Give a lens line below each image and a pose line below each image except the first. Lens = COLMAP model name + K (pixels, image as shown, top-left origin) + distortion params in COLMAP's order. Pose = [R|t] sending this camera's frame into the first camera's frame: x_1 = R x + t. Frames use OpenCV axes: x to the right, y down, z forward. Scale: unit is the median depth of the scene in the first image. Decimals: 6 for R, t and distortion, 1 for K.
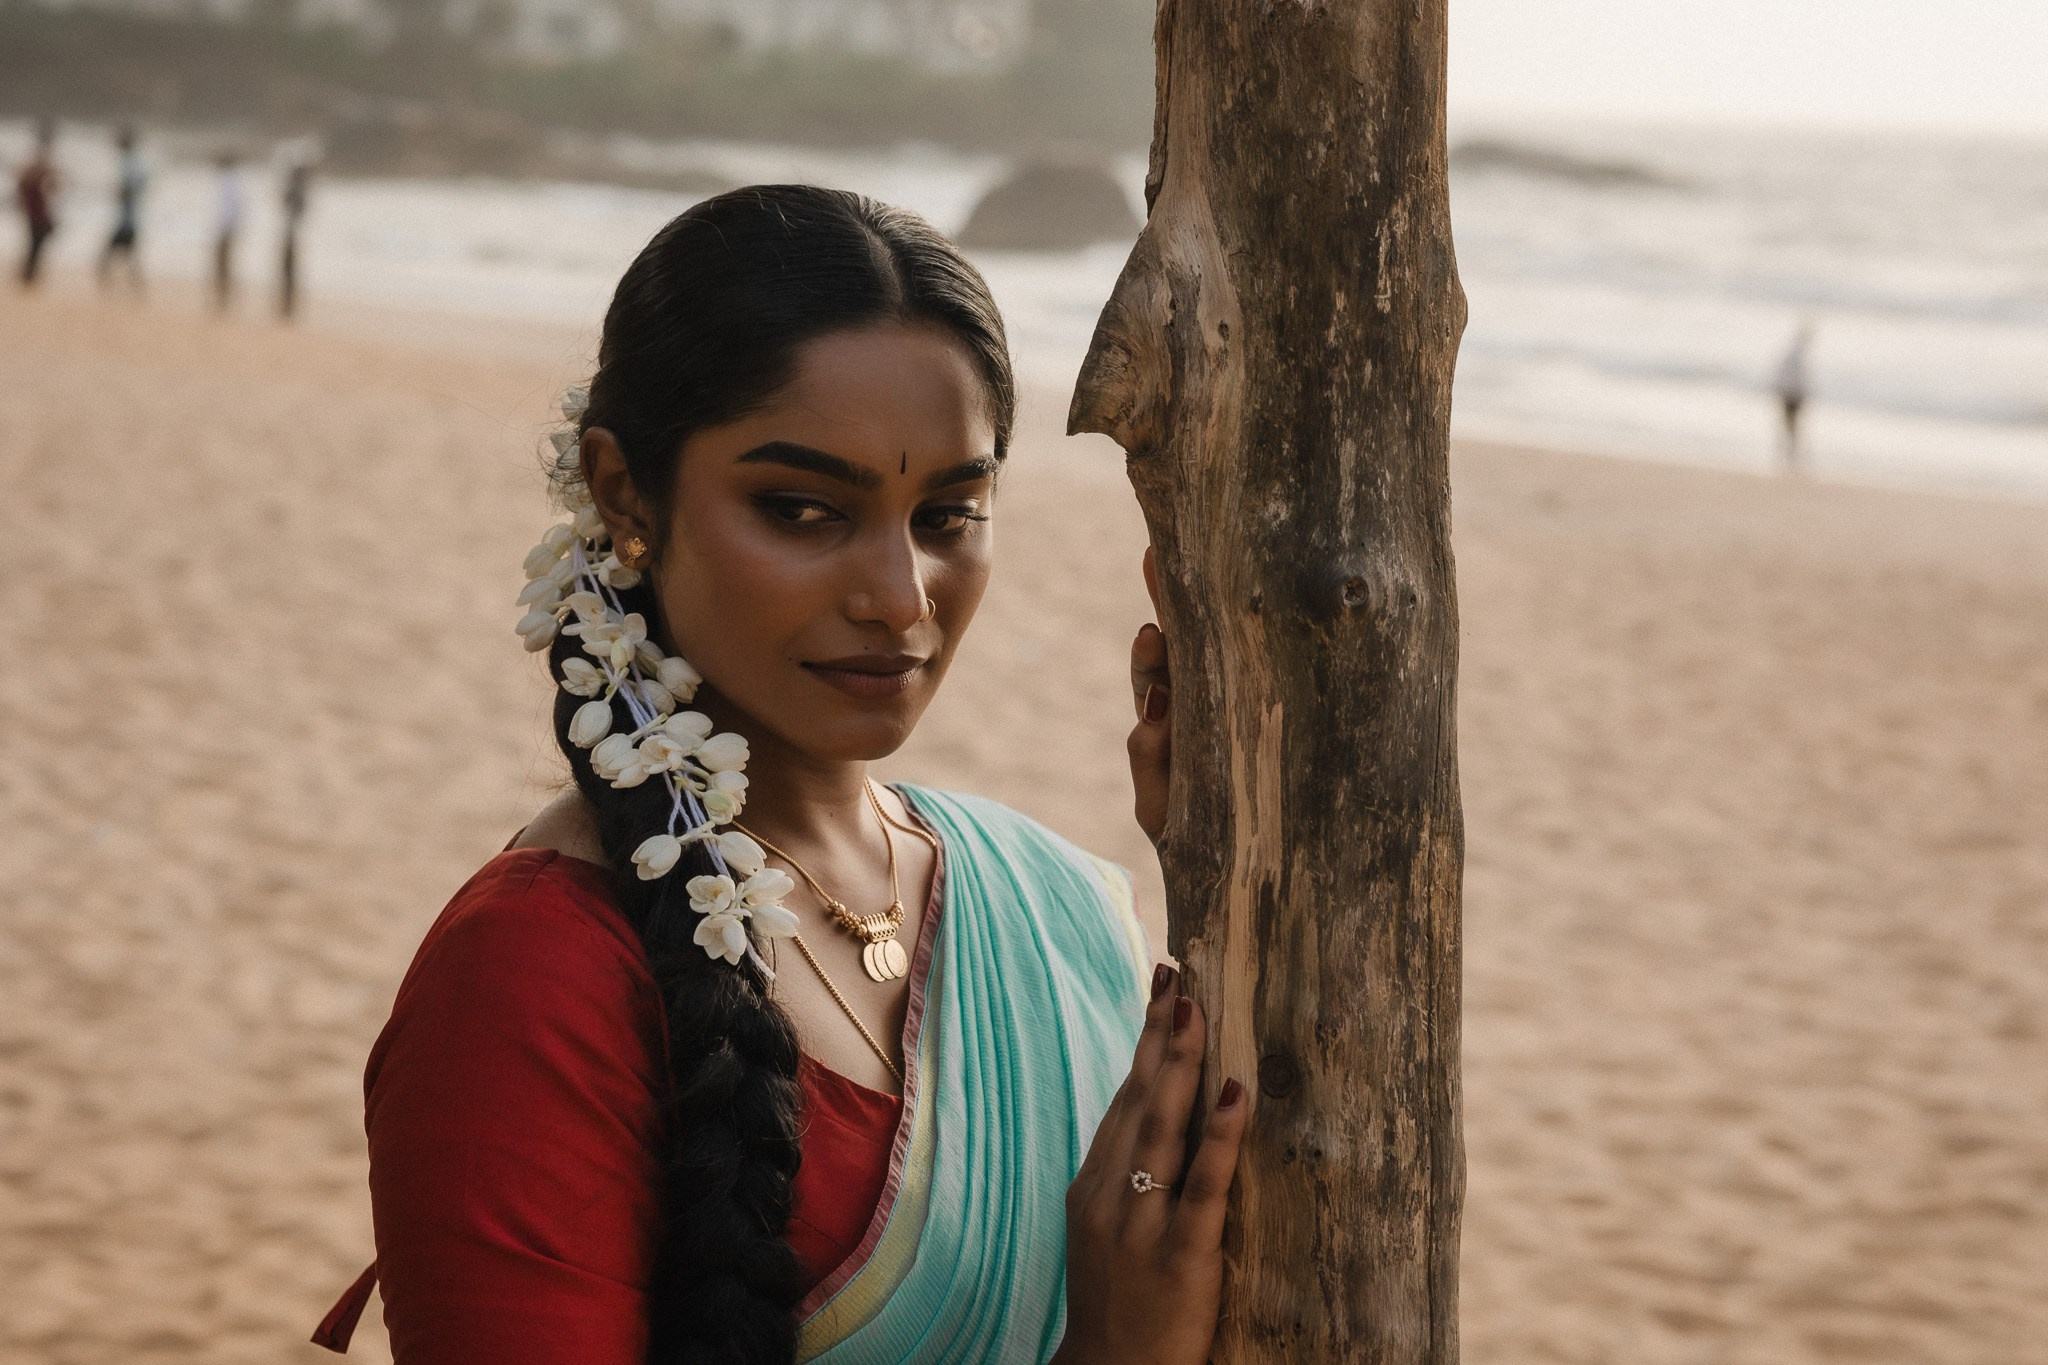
lens RADIAL K [[5276.7, 0, 934.1], [0, 5276.7, 687.0], [0, 0, 1]] dist [0.094627, 0.000000]
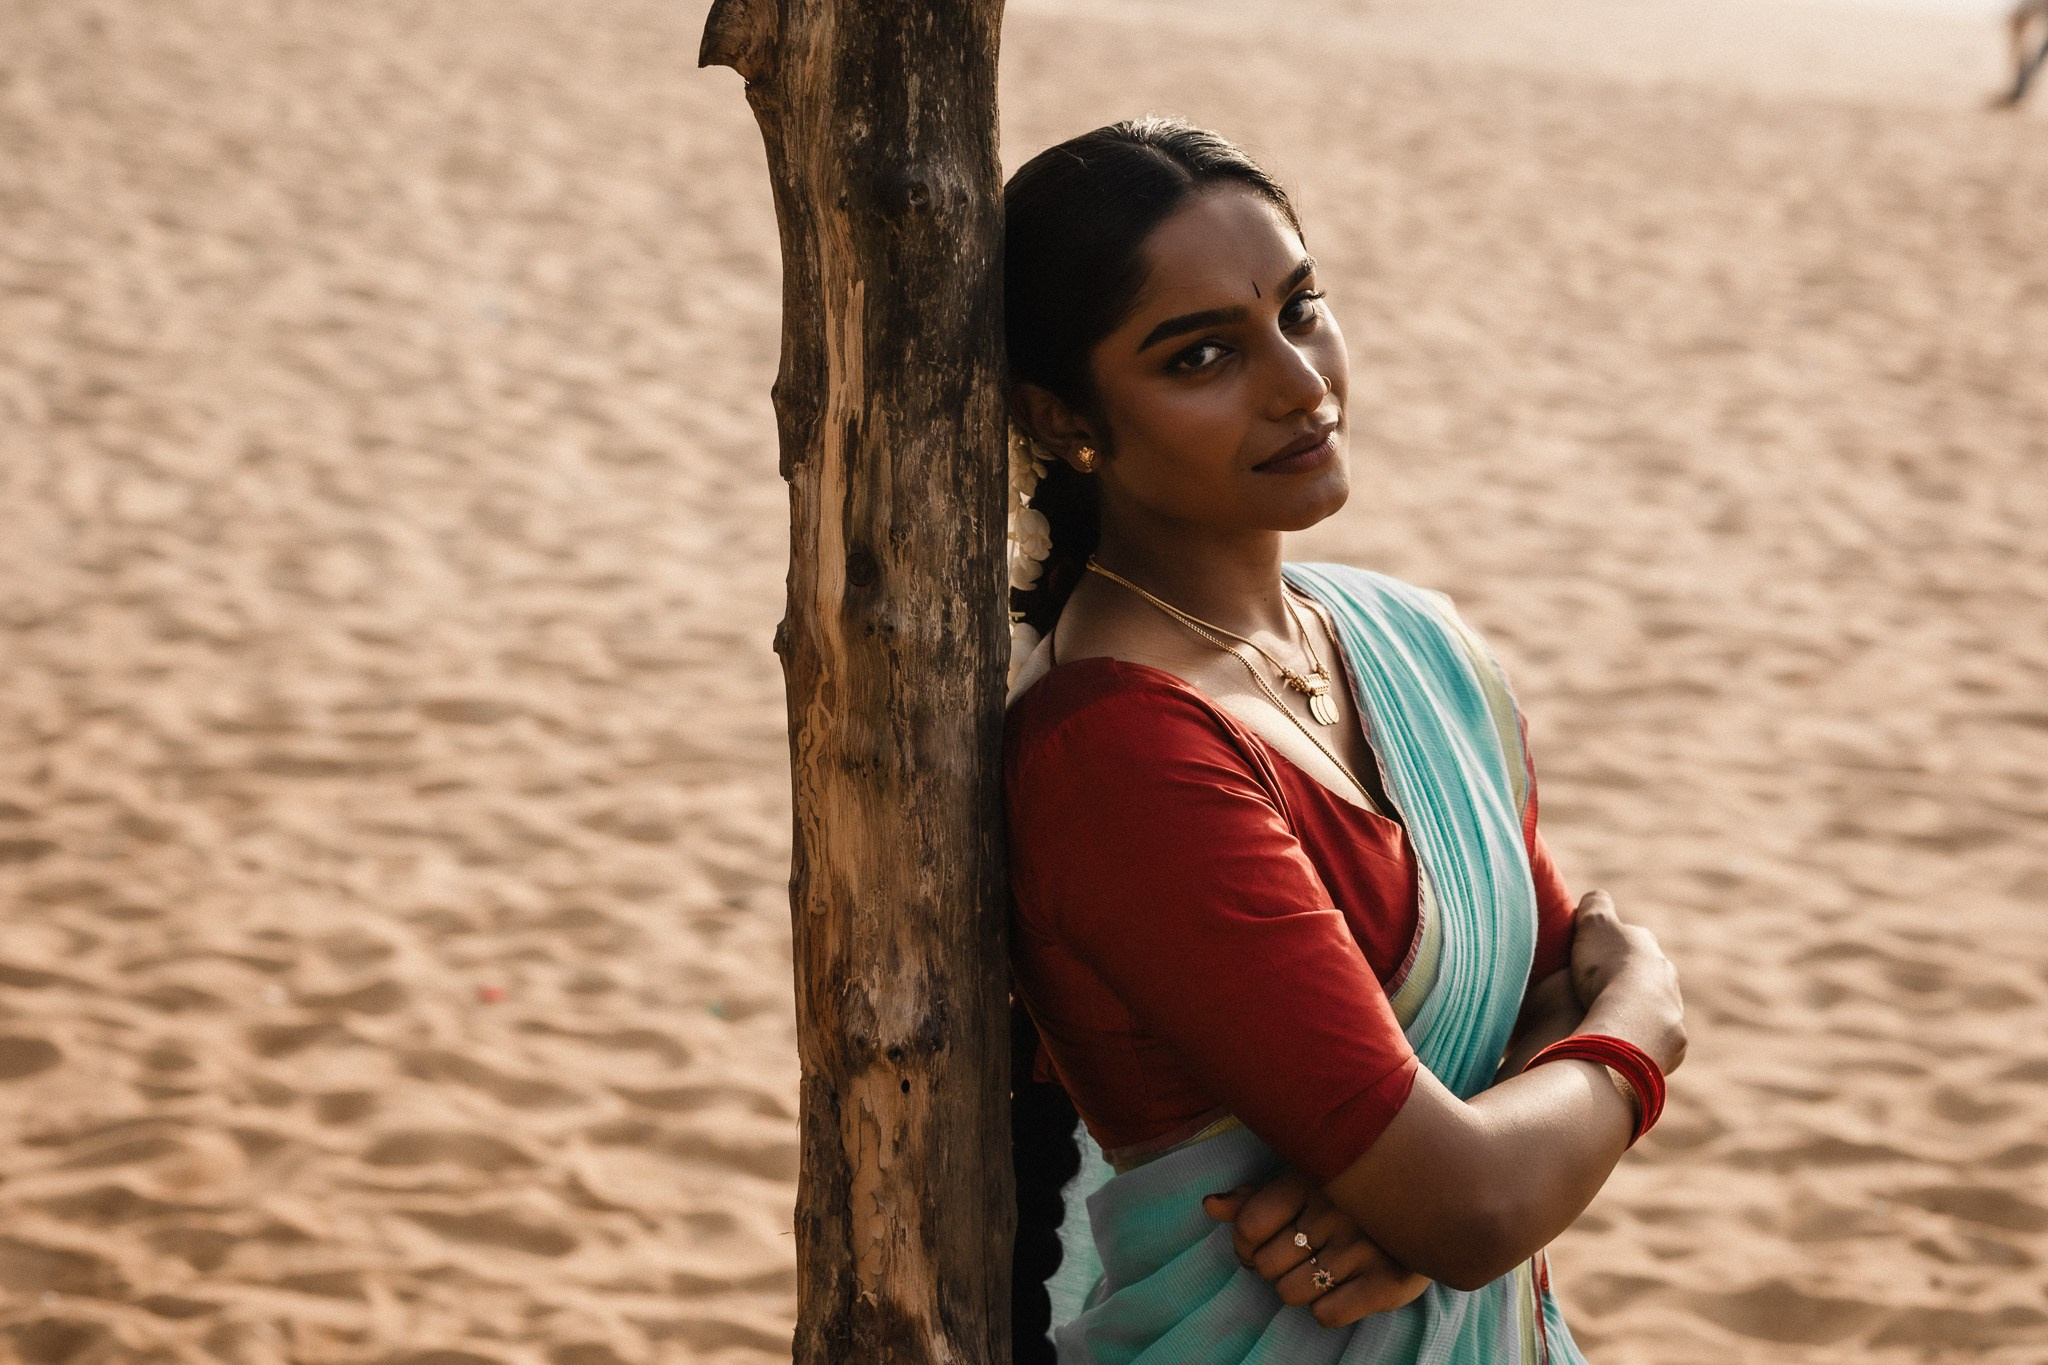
lens RADIAL K [[5276.7, 0, 964.0], [0, 5276.7, 728.5], [0, 0, 1]] dist [0.094627, 0.000000]
pose [[0.999353, -0.001891, 0.035914, 0.043507], [-0.001835, 0.994633, 0.103447, -0.021290], [-0.035917, -0.103446, 0.993986, -0.289430]]
